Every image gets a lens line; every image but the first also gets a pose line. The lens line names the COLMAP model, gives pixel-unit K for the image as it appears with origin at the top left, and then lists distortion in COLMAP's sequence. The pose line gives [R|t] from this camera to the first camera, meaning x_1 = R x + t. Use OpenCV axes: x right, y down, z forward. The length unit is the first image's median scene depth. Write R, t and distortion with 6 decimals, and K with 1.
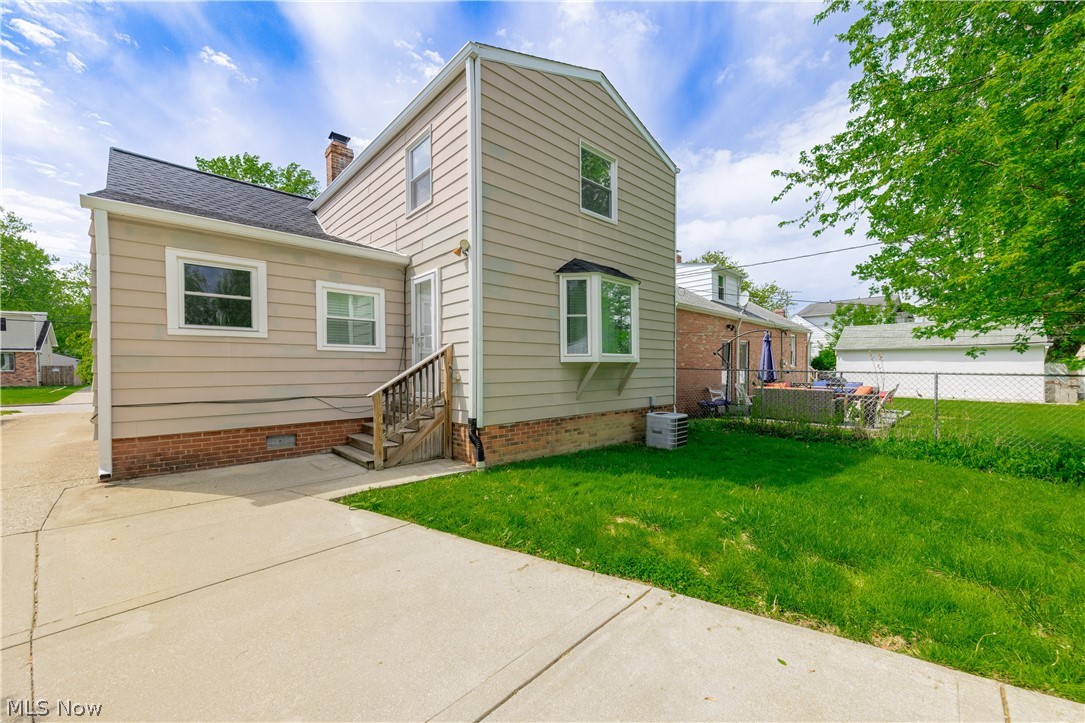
lens RADIAL K [[421.5, 0, 542.5], [0, 421.5, 361.5], [0, 0, 1]] dist [-0.000105, -0.000018]
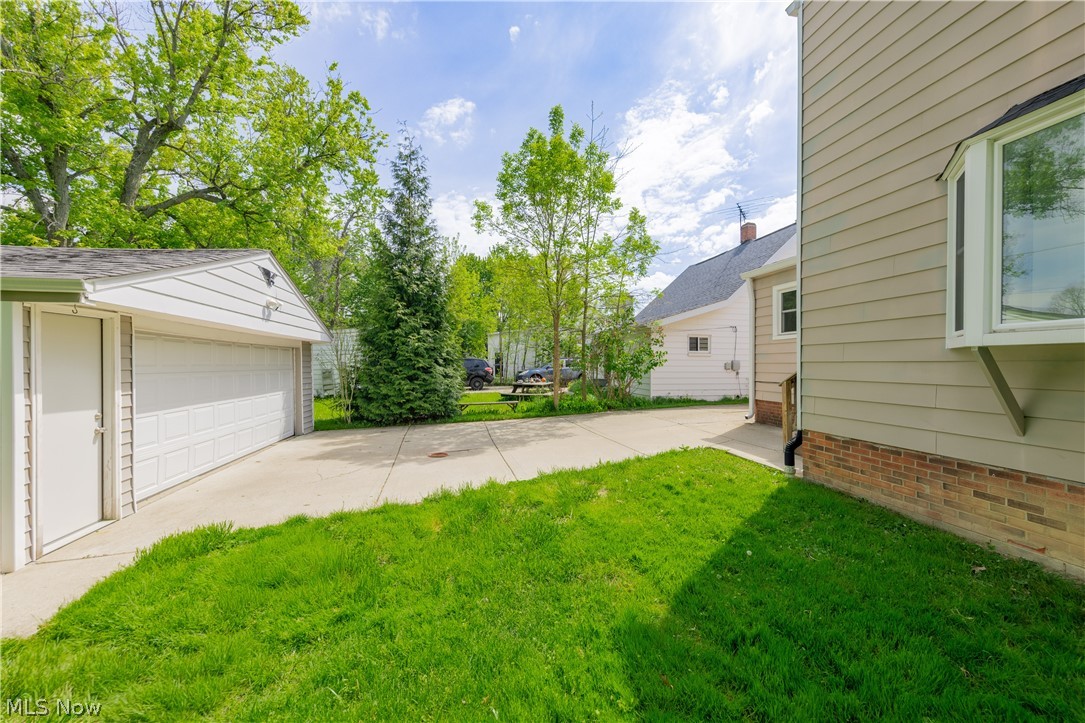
lens RADIAL K [[387.6, 0, 542.5], [0, 387.6, 361.5], [0, 0, 1]] dist [-0.000073, -0.000010]
pose [[-0.516909, 0.003653, -0.856032, 0.702541], [0.017326, 0.999831, -0.006195, 0.010542], [0.855865, -0.018034, -0.516885, 0.835168]]
